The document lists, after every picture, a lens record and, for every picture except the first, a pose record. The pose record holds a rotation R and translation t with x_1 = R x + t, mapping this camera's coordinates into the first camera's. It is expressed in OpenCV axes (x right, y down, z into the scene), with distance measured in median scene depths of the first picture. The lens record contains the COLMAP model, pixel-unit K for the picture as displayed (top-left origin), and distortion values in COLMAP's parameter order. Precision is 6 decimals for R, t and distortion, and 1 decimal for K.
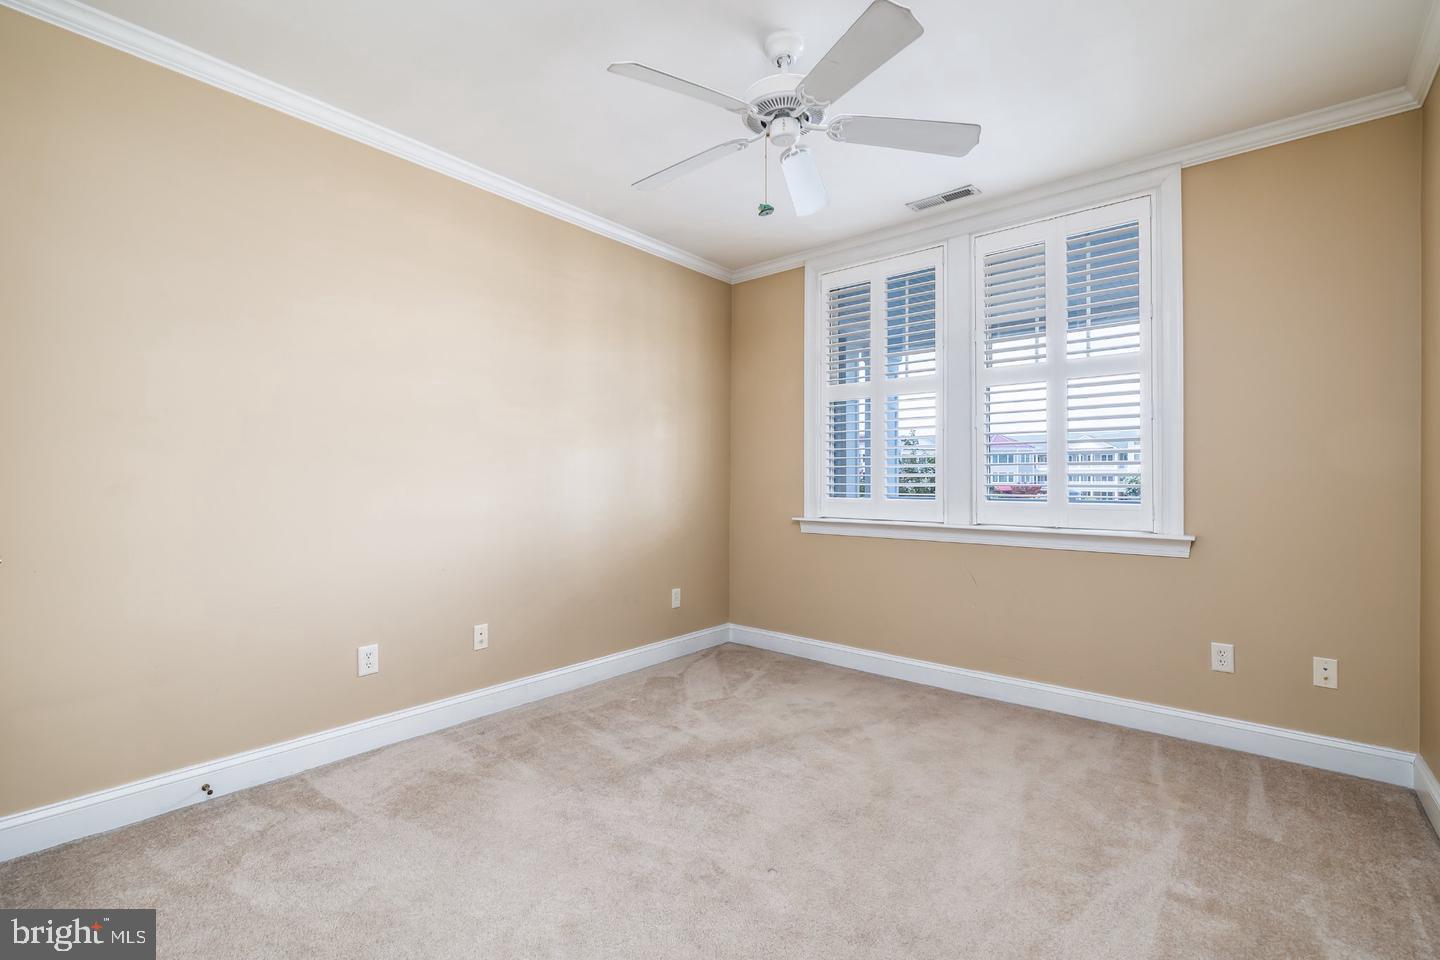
lens RADIAL K [[609.2, 0, 720.0], [0, 609.2, 480.0], [0, 0, 1]] dist [0.000729, 0.000176]
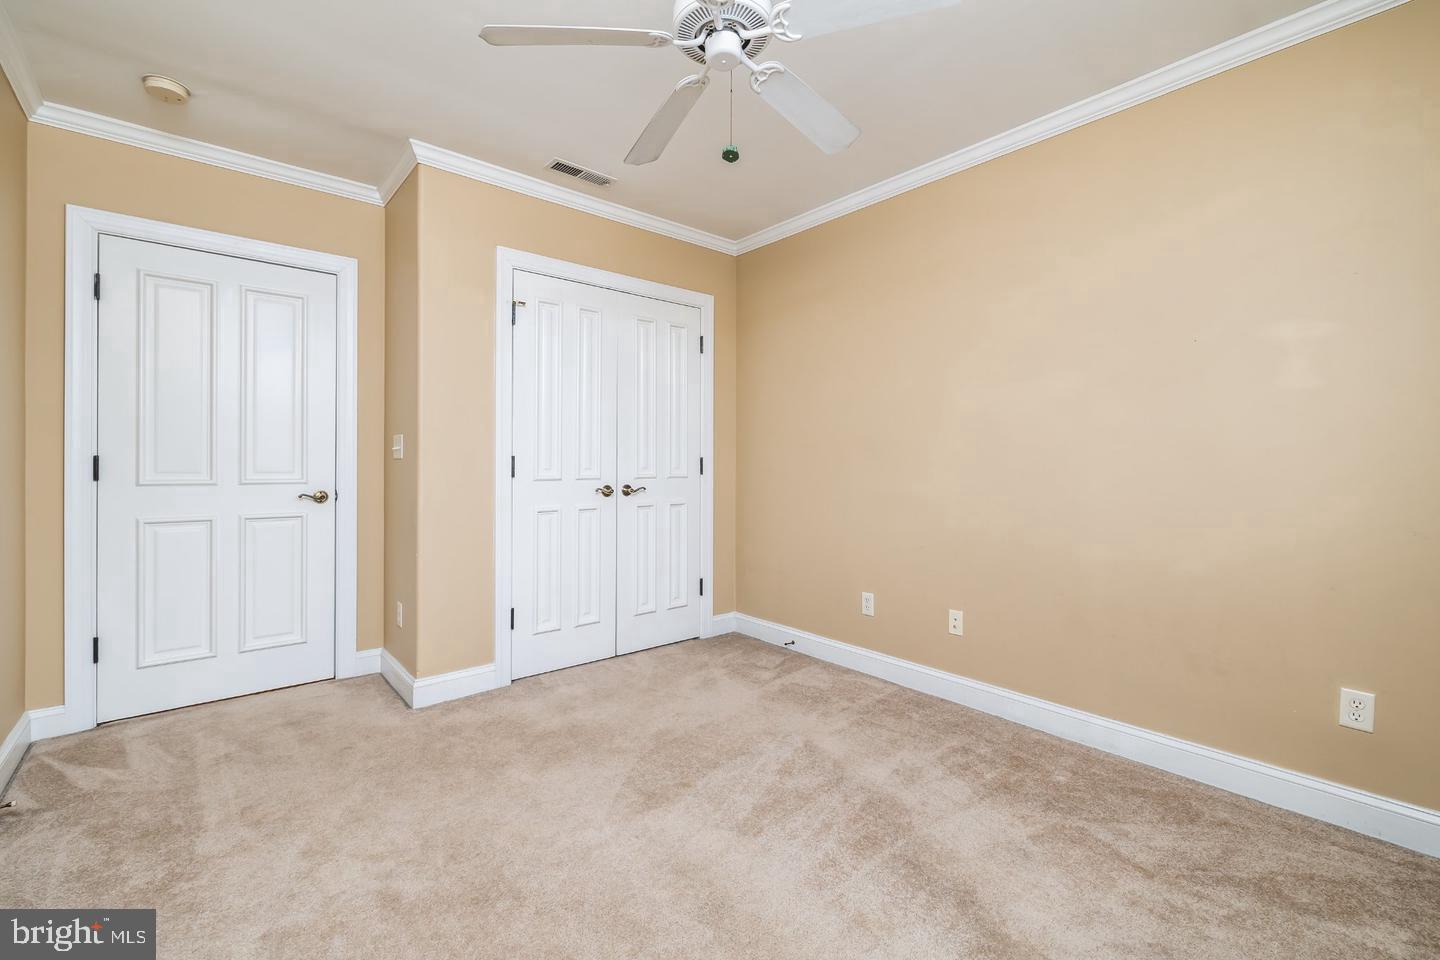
lens RADIAL K [[609.2, 0, 720.0], [0, 609.2, 480.0], [0, 0, 1]] dist [0.000729, 0.000176]
pose [[-0.175759, 0.011887, -0.984361, 0.693934], [-0.004181, 0.999909, 0.012822, 0.015137], [0.984424, 0.006369, -0.175694, 0.847713]]
